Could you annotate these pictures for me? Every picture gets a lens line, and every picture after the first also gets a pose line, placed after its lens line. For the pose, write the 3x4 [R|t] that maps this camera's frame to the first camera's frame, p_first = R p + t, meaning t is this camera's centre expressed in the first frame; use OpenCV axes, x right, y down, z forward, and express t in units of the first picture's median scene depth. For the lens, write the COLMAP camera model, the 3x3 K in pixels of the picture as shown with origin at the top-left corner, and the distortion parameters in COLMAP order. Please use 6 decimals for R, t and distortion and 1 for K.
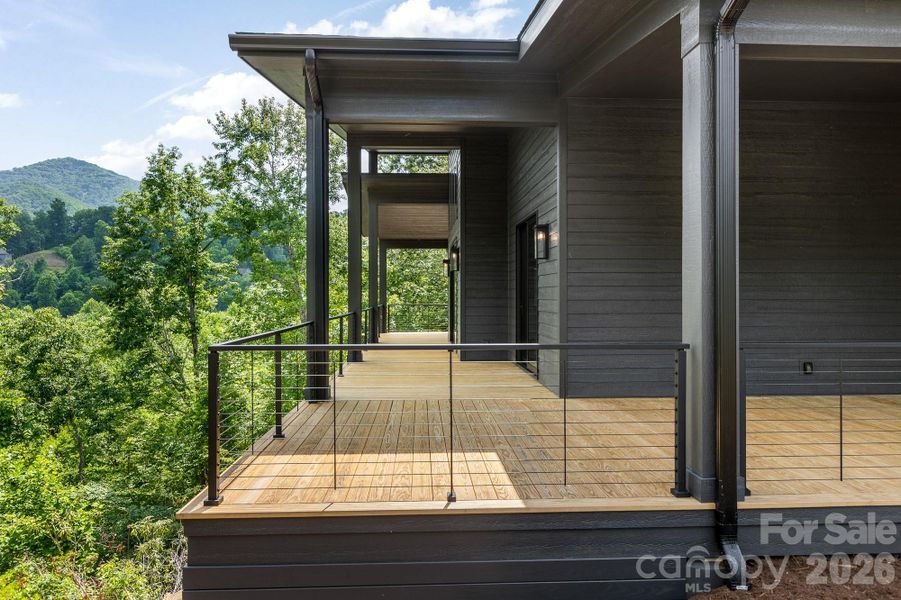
lens RADIAL K [[684.5, 0, 450.8], [0, 684.5, 296.9], [0, 0, 1]] dist [-0.008035, -0.003731]
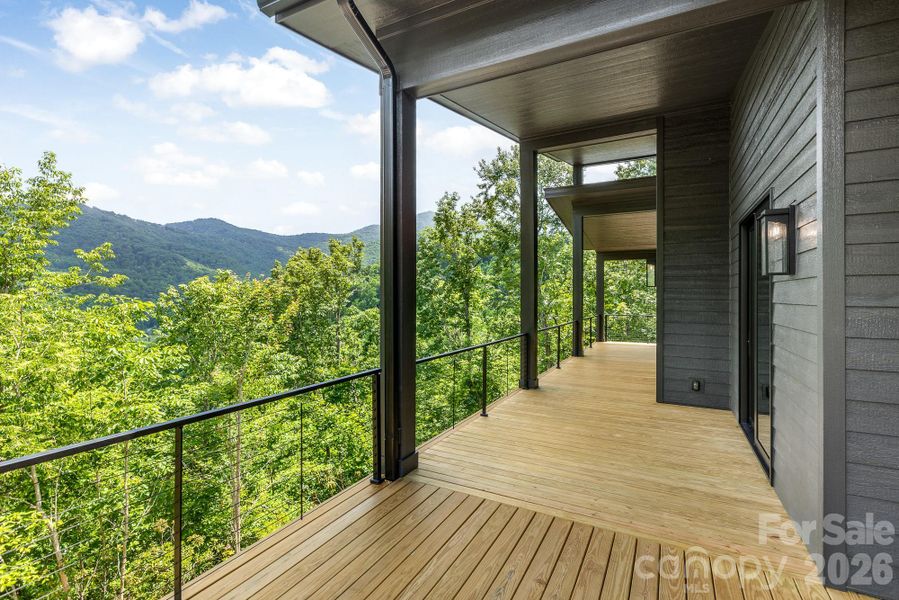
lens RADIAL K [[428.3, 0, 447.9], [0, 428.3, 294.0], [0, 0, 1]] dist [0.002130, 0.000456]
pose [[0.846856, 0.004047, -0.531806, 0.043115], [-0.001209, 0.999983, 0.005685, -0.019668], [0.531820, -0.004171, 0.846847, 0.271965]]
